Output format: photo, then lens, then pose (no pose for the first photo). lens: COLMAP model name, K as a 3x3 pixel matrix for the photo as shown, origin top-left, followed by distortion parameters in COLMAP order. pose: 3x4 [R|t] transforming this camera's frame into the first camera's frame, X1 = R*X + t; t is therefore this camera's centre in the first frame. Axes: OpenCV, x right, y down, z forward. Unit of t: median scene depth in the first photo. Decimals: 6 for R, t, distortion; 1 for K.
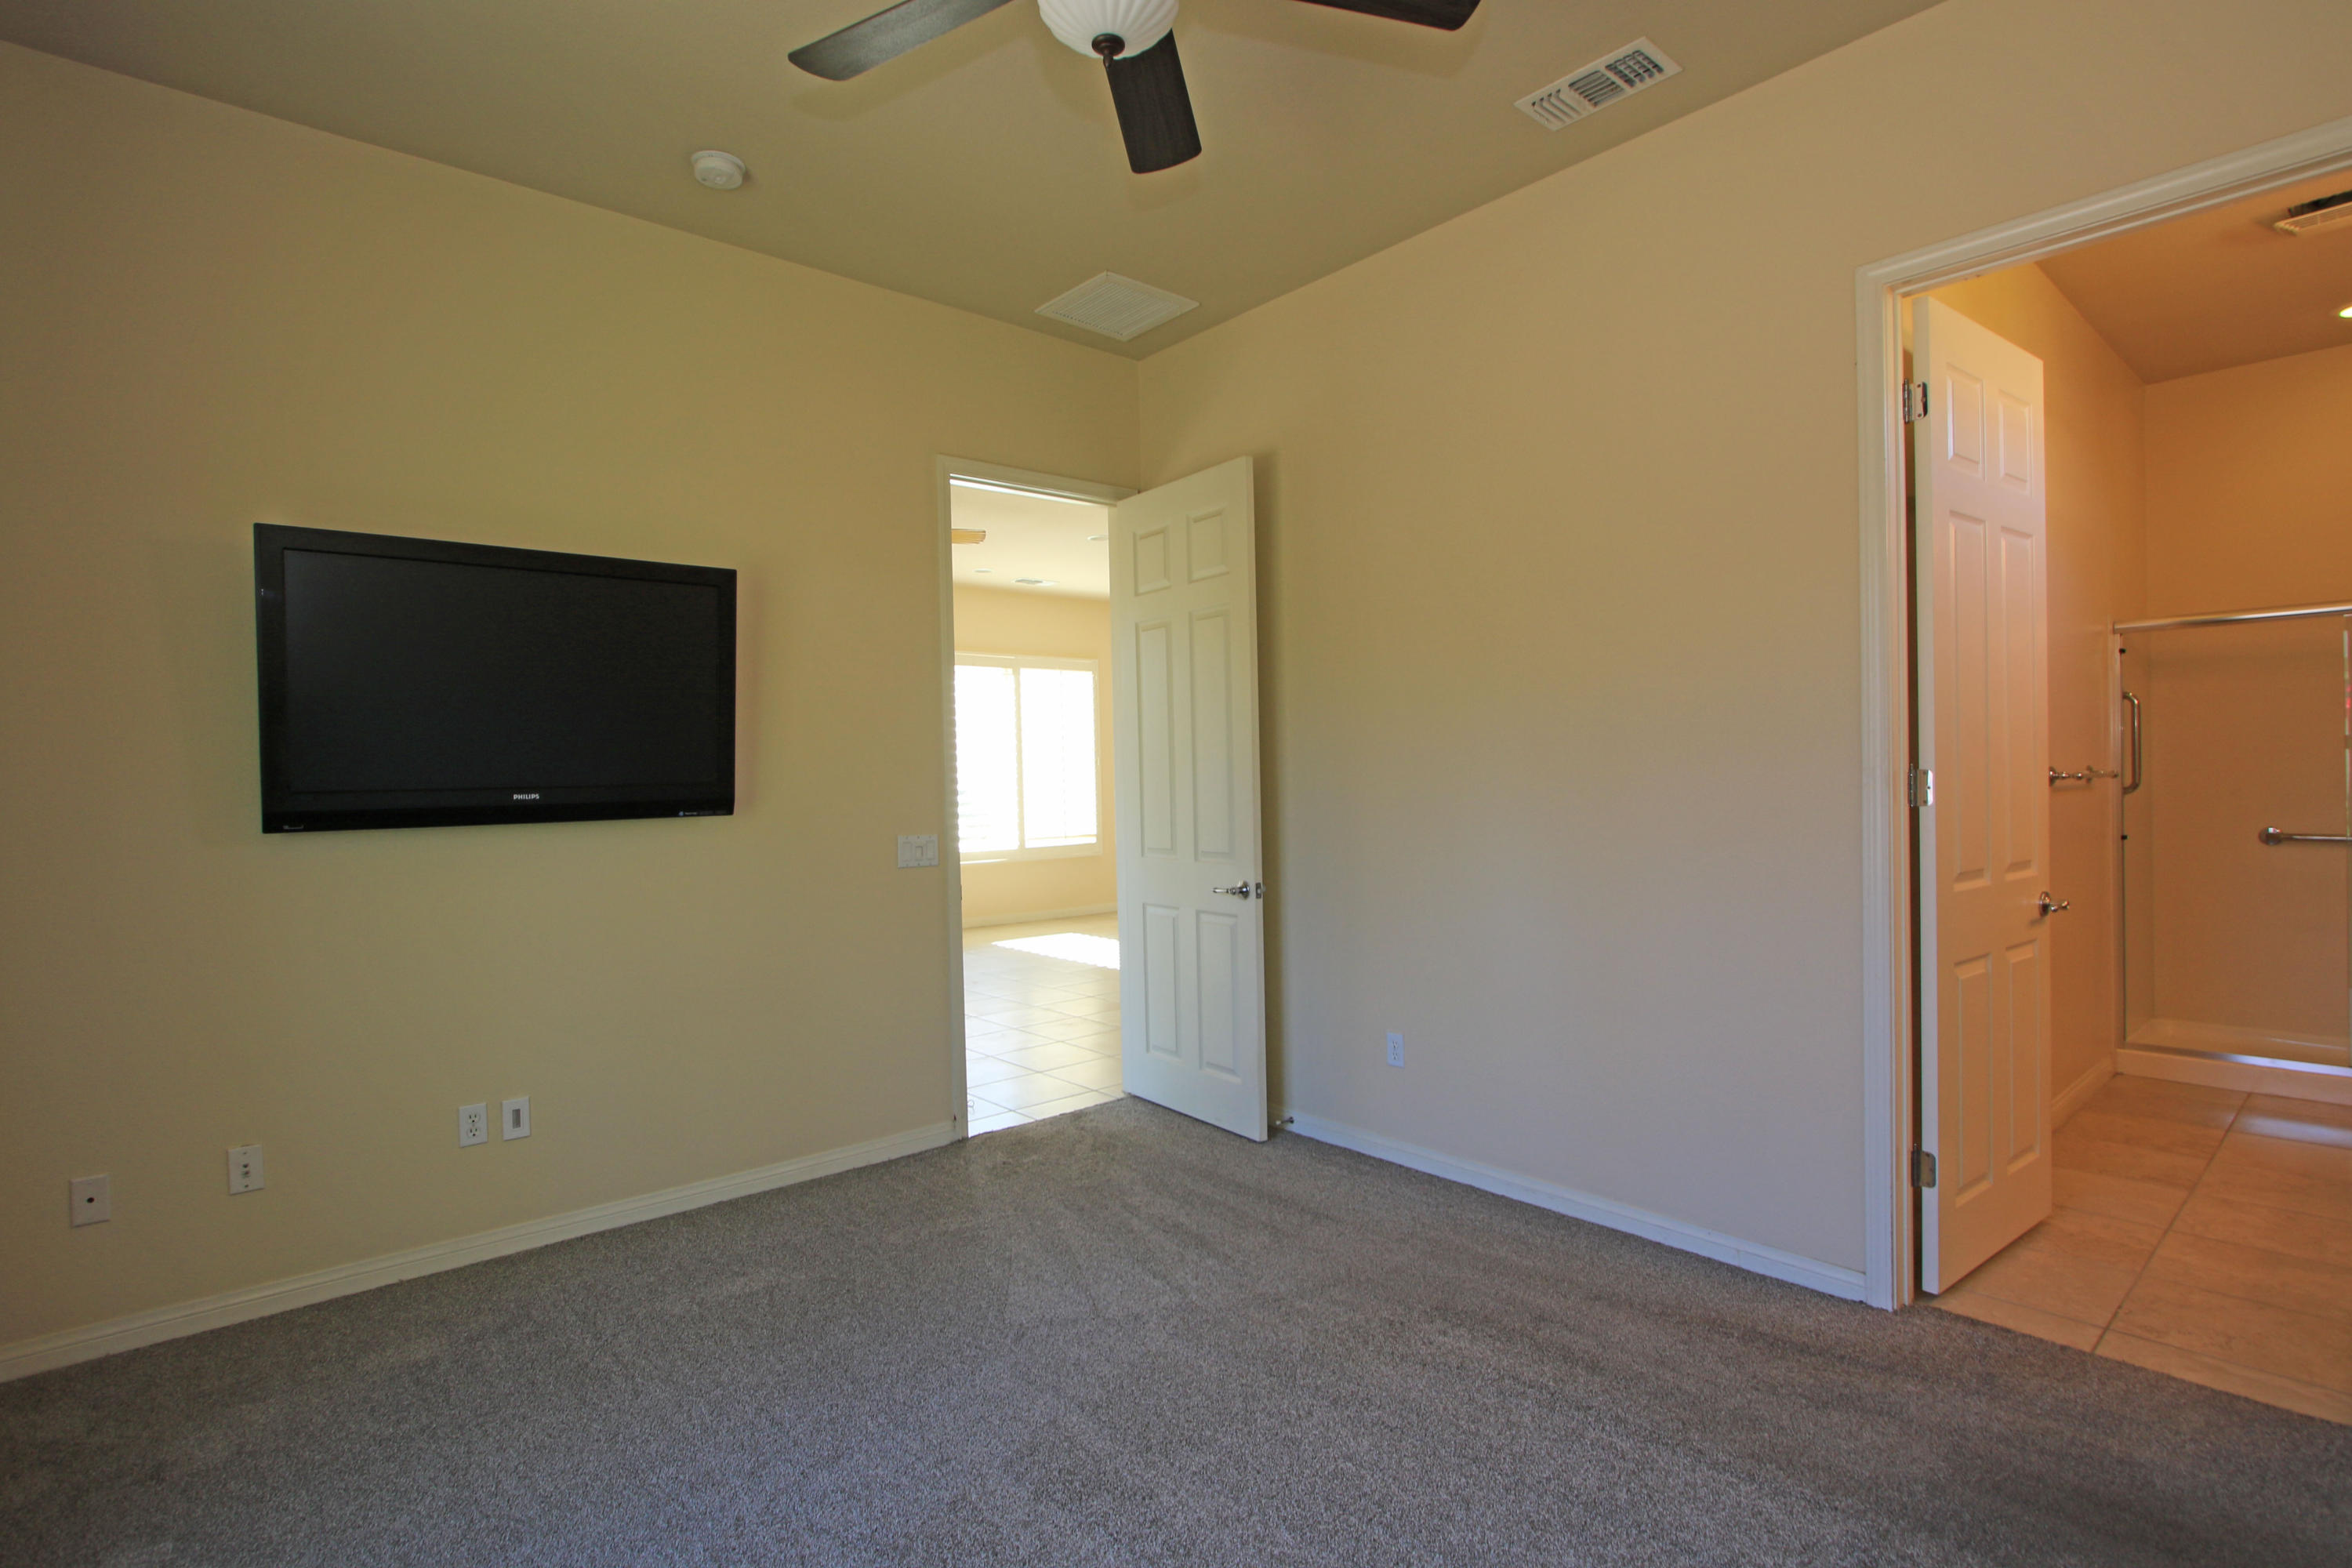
lens RADIAL K [[1143.0, 0, 1191.6], [0, 1143.0, 790.6], [0, 0, 1]] dist [-0.002182, 0.001132]
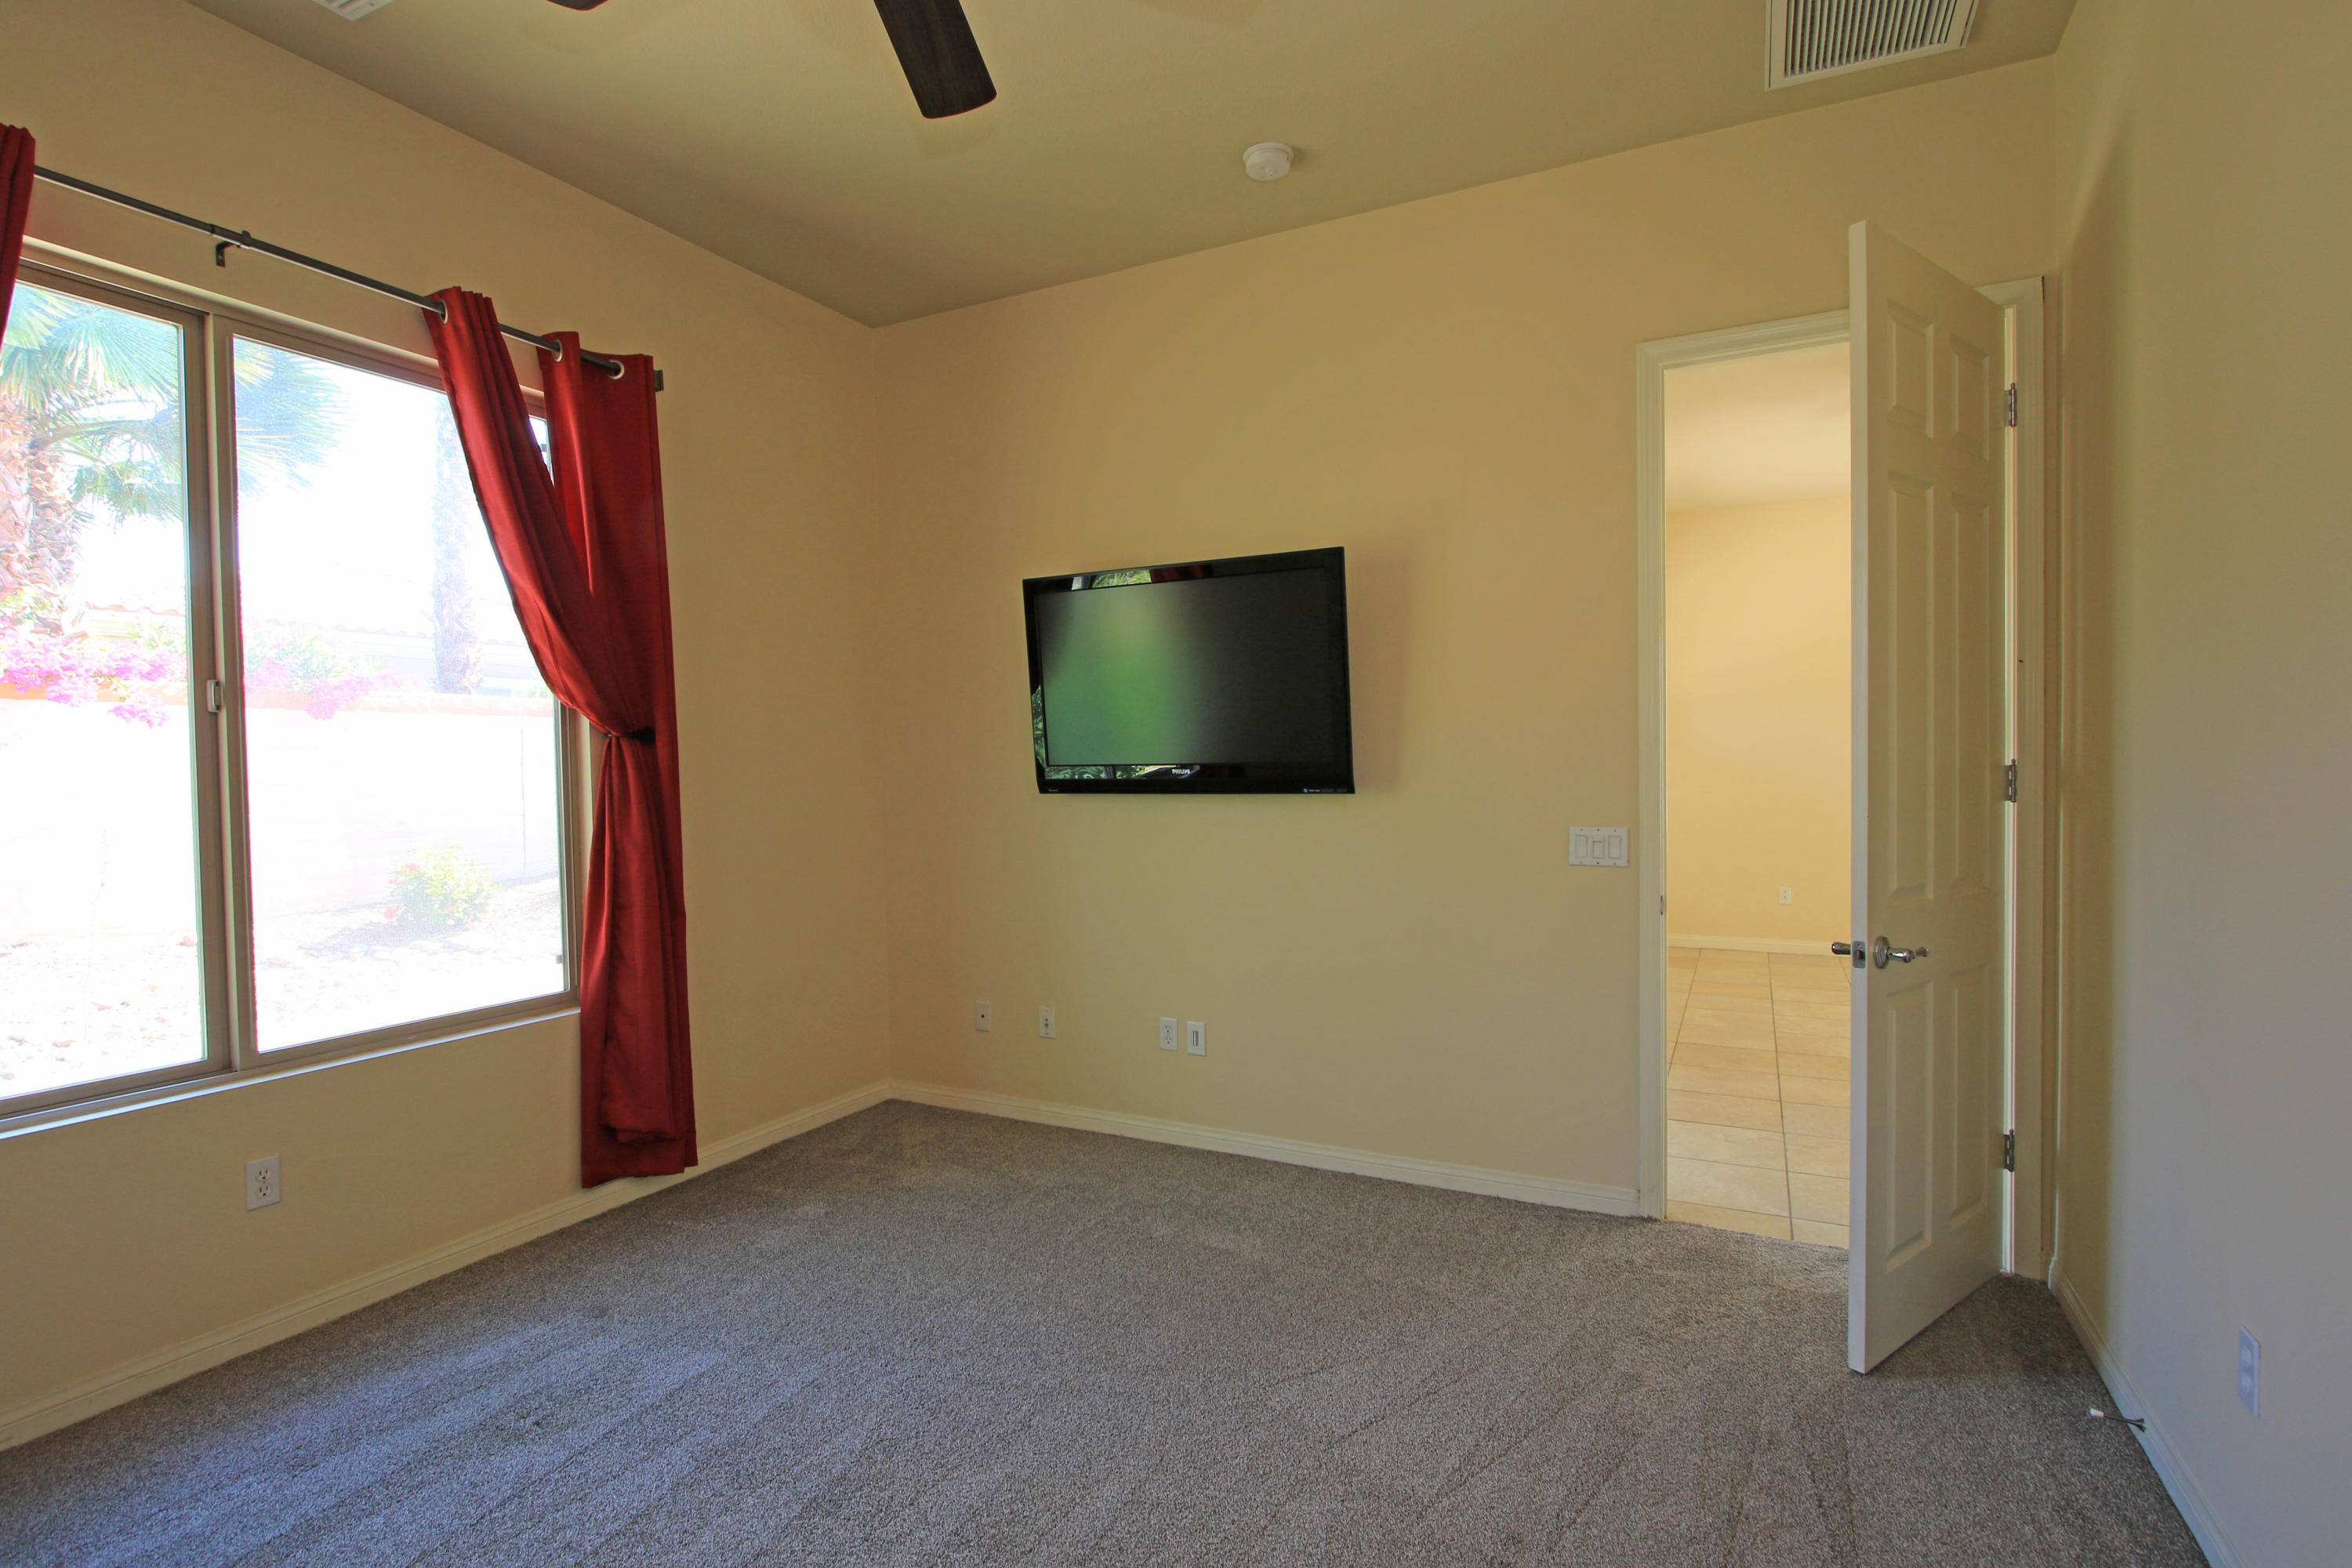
lens RADIAL K [[1143.0, 0, 1191.6], [0, 1143.0, 790.6], [0, 0, 1]] dist [-0.002182, 0.001132]
pose [[0.371490, 0.026922, -0.928047, 0.490098], [-0.012500, 0.999634, 0.023995, -0.003989], [0.928353, 0.002686, 0.371690, 0.509387]]
